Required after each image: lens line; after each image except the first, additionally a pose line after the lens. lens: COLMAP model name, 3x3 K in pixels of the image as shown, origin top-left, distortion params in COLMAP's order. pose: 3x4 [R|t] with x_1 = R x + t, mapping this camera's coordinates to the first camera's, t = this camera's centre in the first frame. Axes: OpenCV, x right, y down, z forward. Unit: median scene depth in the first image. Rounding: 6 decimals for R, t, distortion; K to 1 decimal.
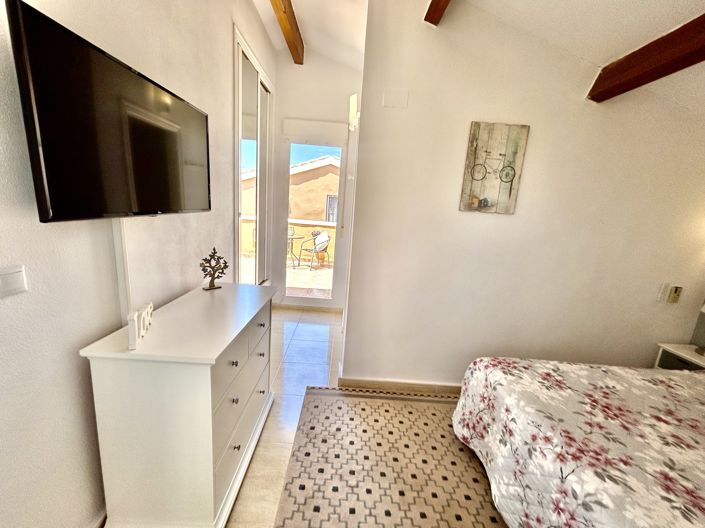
lens RADIAL K [[284.0, 0, 352.3], [0, 284.0, 264.4], [0, 0, 1]] dist [0.000269, 0.000381]
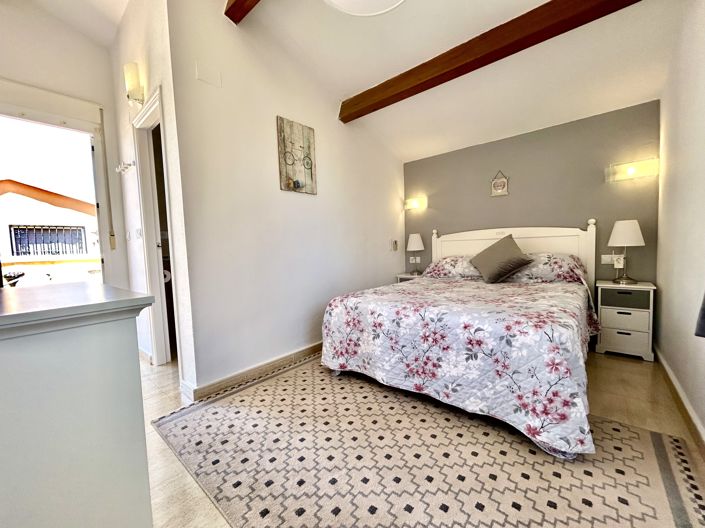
lens RADIAL K [[284.0, 0, 351.7], [0, 284.0, 263.7], [0, 0, 1]] dist [0.000269, 0.000381]
pose [[0.652823, -0.146820, 0.743146, -0.360780], [0.238668, 0.970937, -0.017836, 0.205301], [-0.718930, 0.189009, 0.668891, 0.082233]]
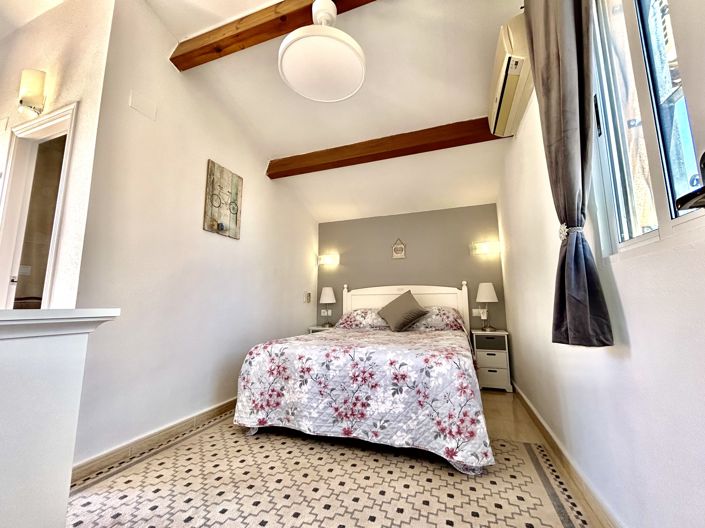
lens RADIAL K [[284.0, 0, 351.2], [0, 284.0, 263.9], [0, 0, 1]] dist [0.000269, 0.000381]
pose [[0.348858, 0.053786, 0.935631, -0.478614], [0.221275, 0.965398, -0.138001, 0.232792], [-0.910678, 0.255175, 0.324885, 0.163257]]
